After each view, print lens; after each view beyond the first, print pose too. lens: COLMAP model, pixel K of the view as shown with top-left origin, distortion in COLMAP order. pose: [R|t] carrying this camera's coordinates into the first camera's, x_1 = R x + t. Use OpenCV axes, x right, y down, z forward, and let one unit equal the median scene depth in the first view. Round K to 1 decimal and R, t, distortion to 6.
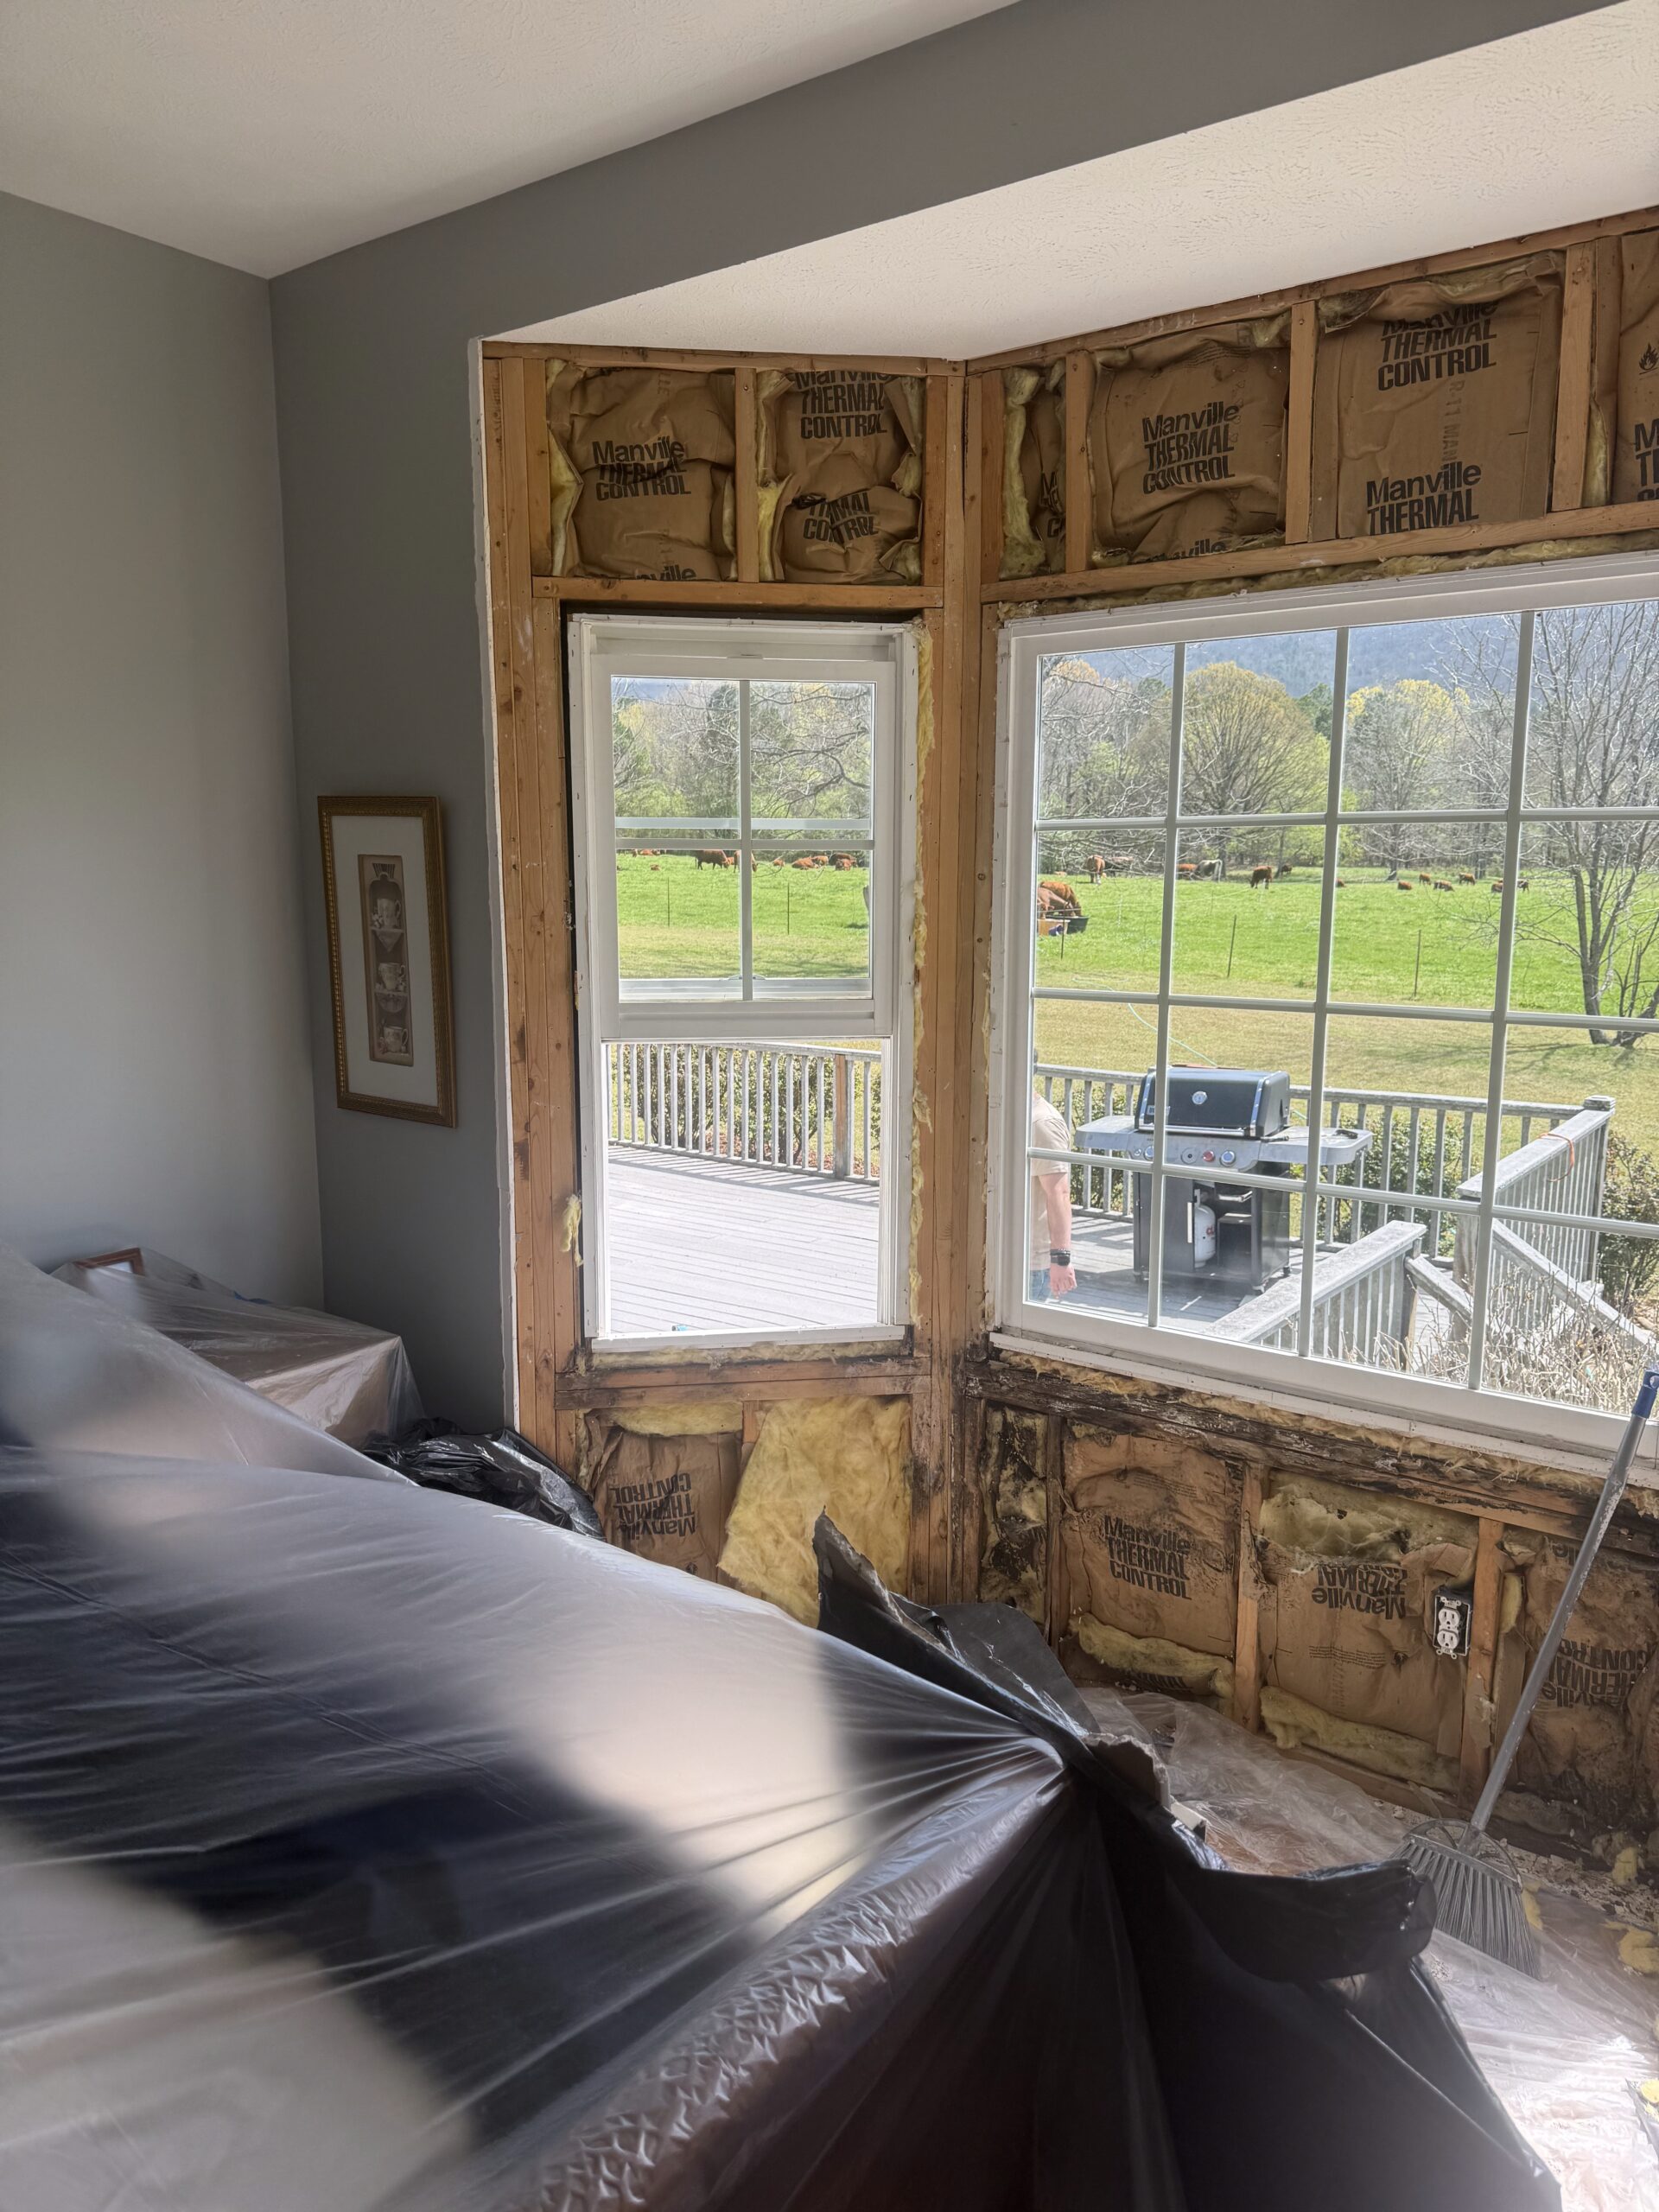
lens RADIAL K [[1549.6, 0, 827.4], [0, 1549.6, 1107.9], [0, 0, 1]] dist [0.037250, -0.039088]
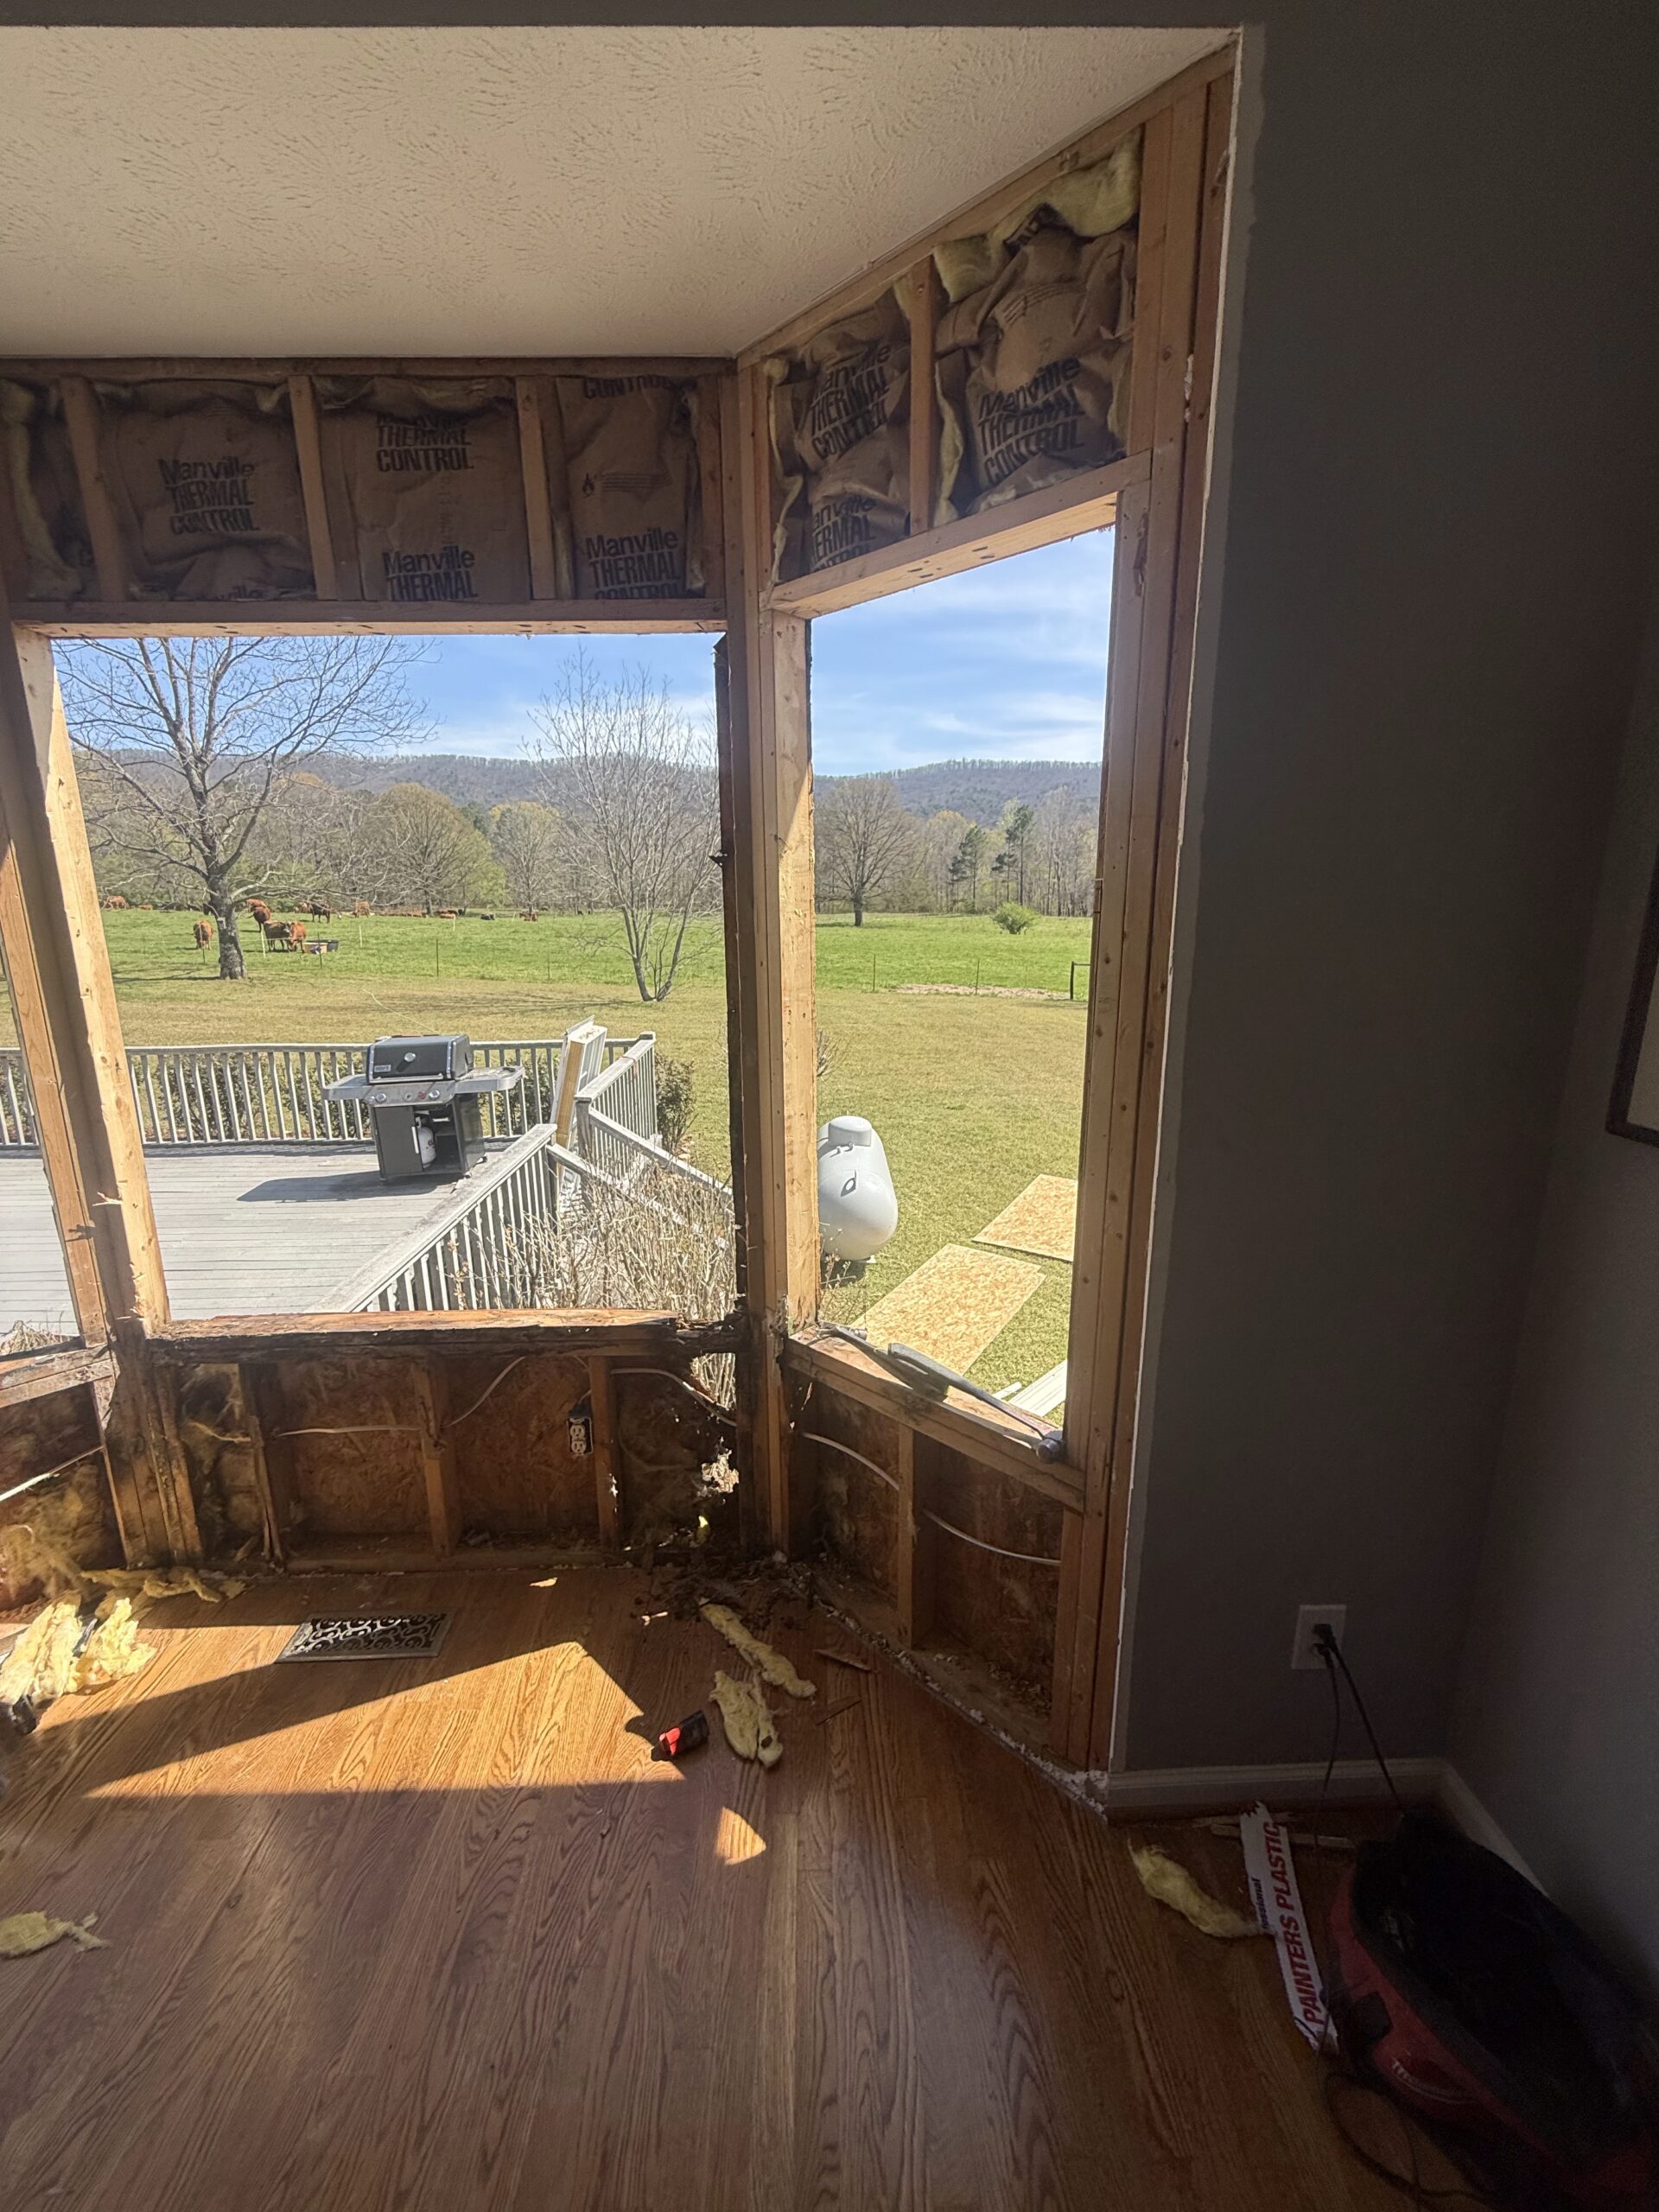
lens RADIAL K [[871.7, 0, 827.8], [0, 871.7, 1095.1], [0, 0, 1]] dist [-0.000907, 0.000119]
pose [[0.786484, -0.138343, 0.601917, 0.131799], [0.104302, 0.990343, 0.091333, -0.016006], [-0.608740, -0.009051, 0.793318, 0.223914]]
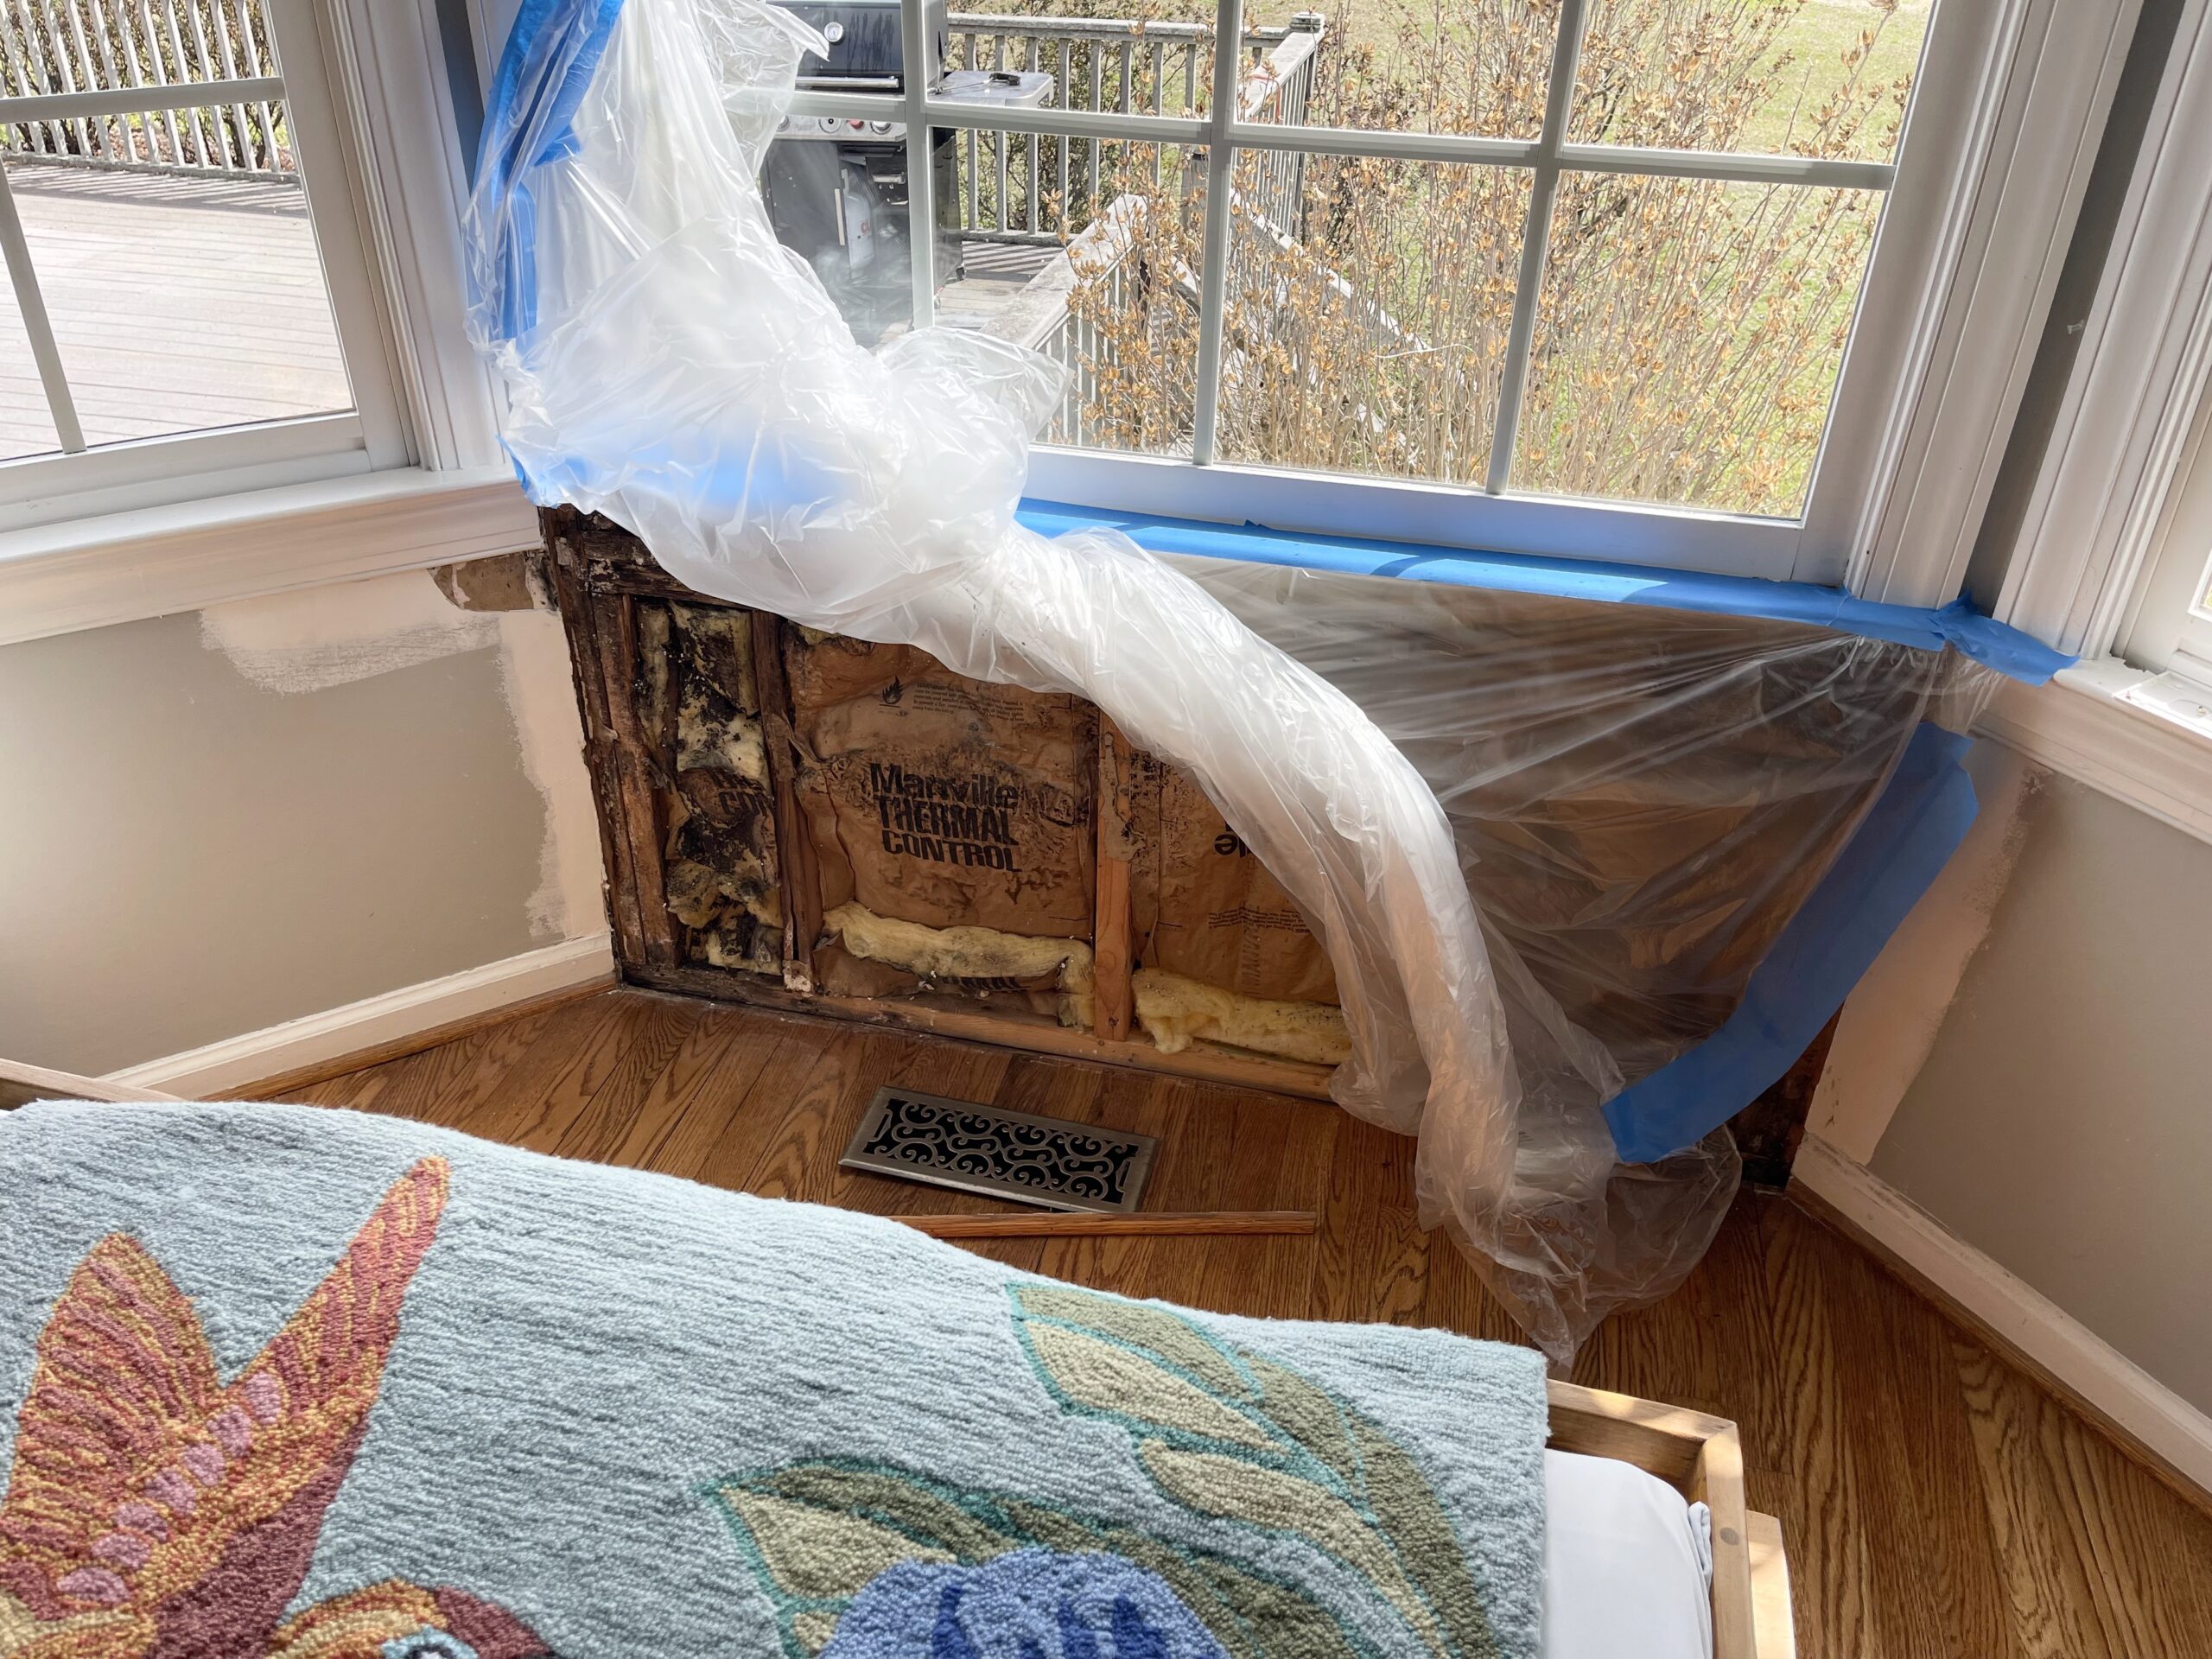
lens RADIAL K [[1671.1, 0, 1089.1], [0, 1671.1, 835.4], [0, 0, 1]] dist [0.024721, -0.017649]
pose [[0.921141, -0.199534, 0.334193, 0.038684], [0.044146, 0.906622, 0.419629, 0.025408], [-0.386716, -0.371784, 0.843936, 0.432007]]
